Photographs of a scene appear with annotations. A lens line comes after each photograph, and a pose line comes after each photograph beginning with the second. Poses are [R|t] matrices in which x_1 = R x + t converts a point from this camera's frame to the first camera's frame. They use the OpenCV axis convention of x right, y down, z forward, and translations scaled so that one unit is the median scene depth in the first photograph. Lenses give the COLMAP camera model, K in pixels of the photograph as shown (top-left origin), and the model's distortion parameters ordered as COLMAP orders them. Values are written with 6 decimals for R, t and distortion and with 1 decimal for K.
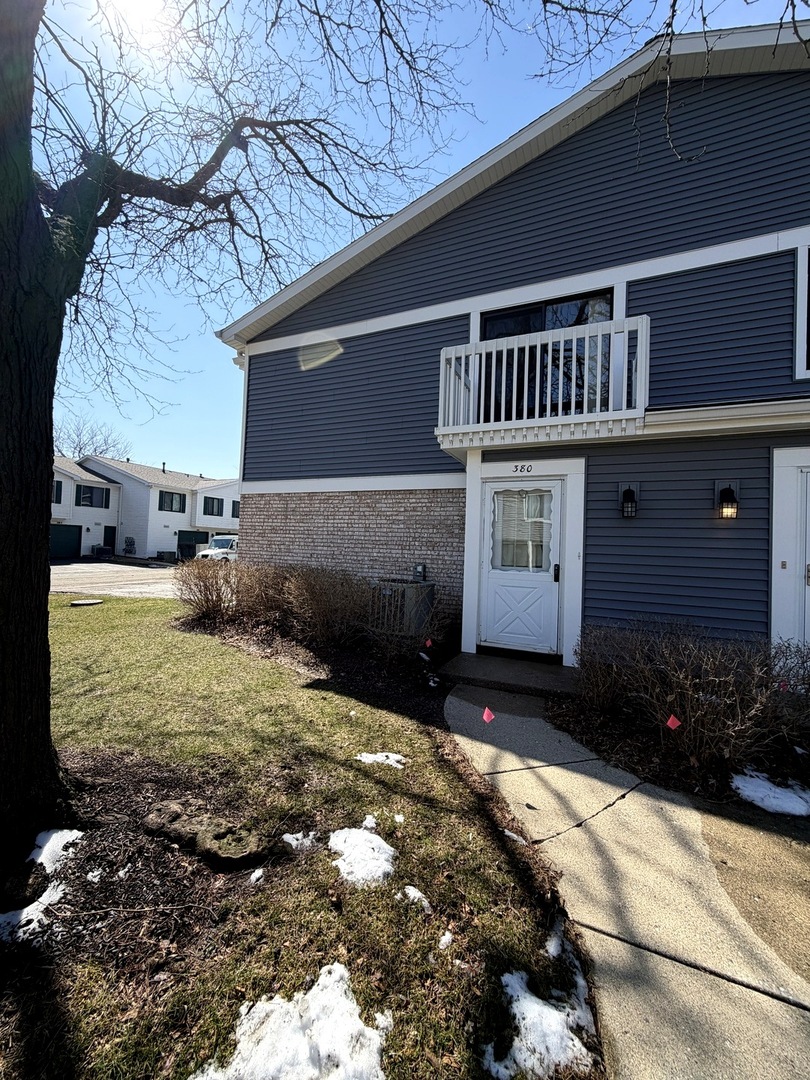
lens RADIAL K [[429.6, 0, 405.0], [0, 429.6, 540.0], [0, 0, 1]] dist [0.001011, -0.000217]
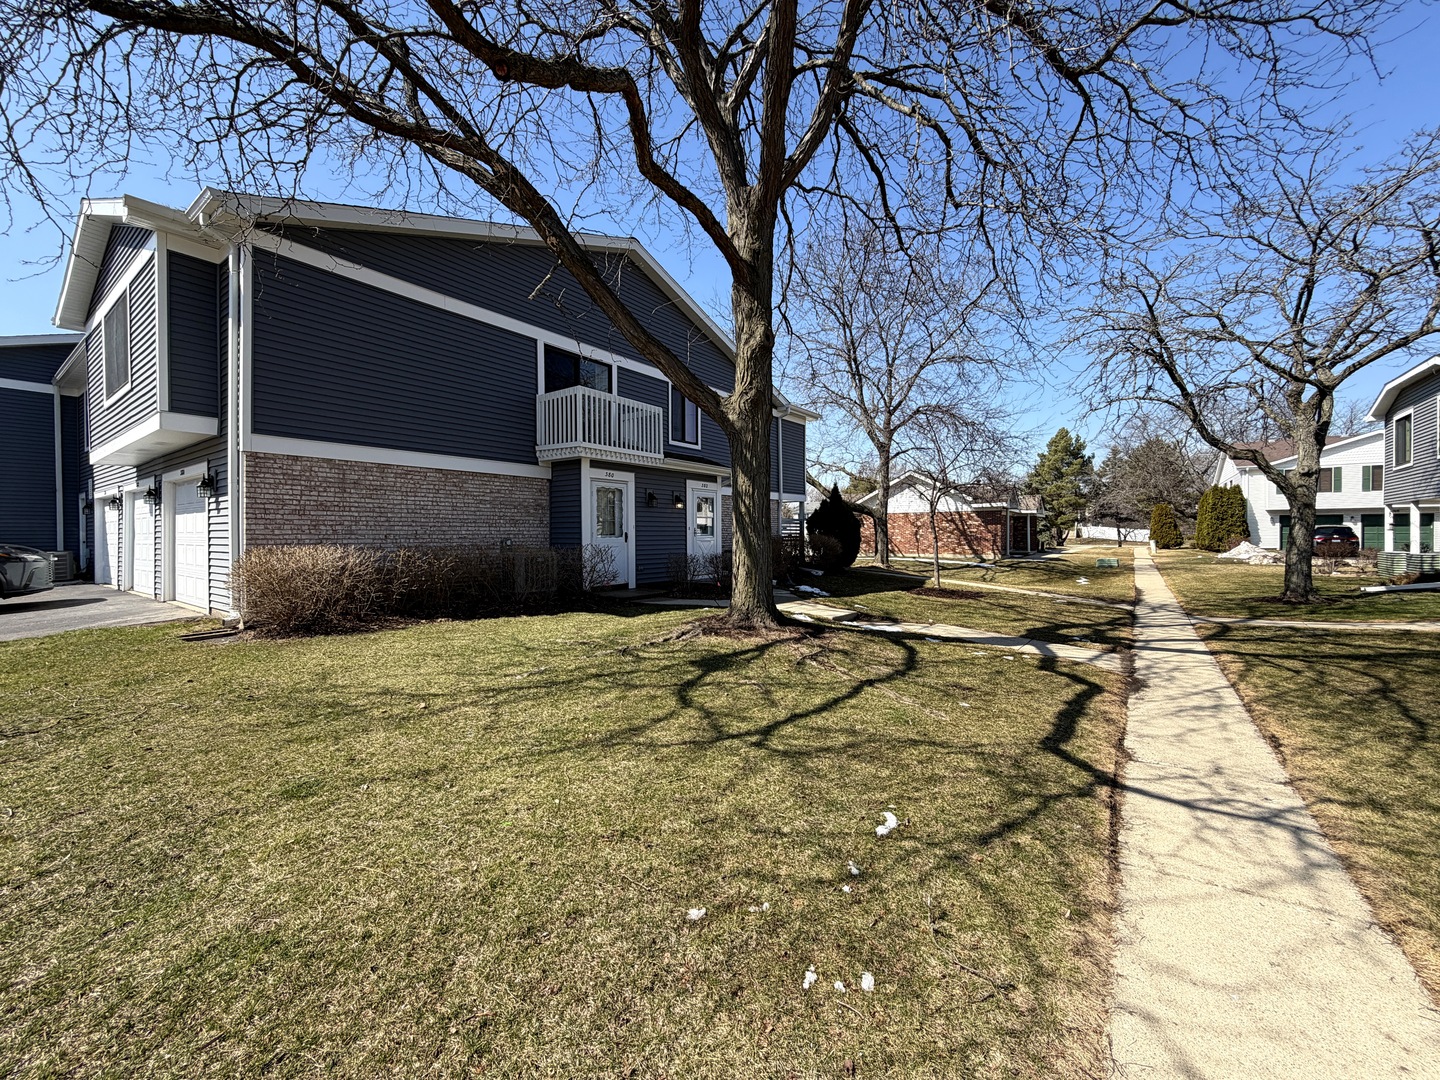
lens RADIAL K [[572.8, 0, 720.7], [0, 572.8, 530.8], [0, 0, 1]] dist [0.001011, -0.000217]
pose [[0.200472, -0.031610, 0.979189, -1.510468], [-0.009827, 0.999364, 0.034274, -0.028011], [-0.979650, -0.016494, 0.200034, 0.126302]]
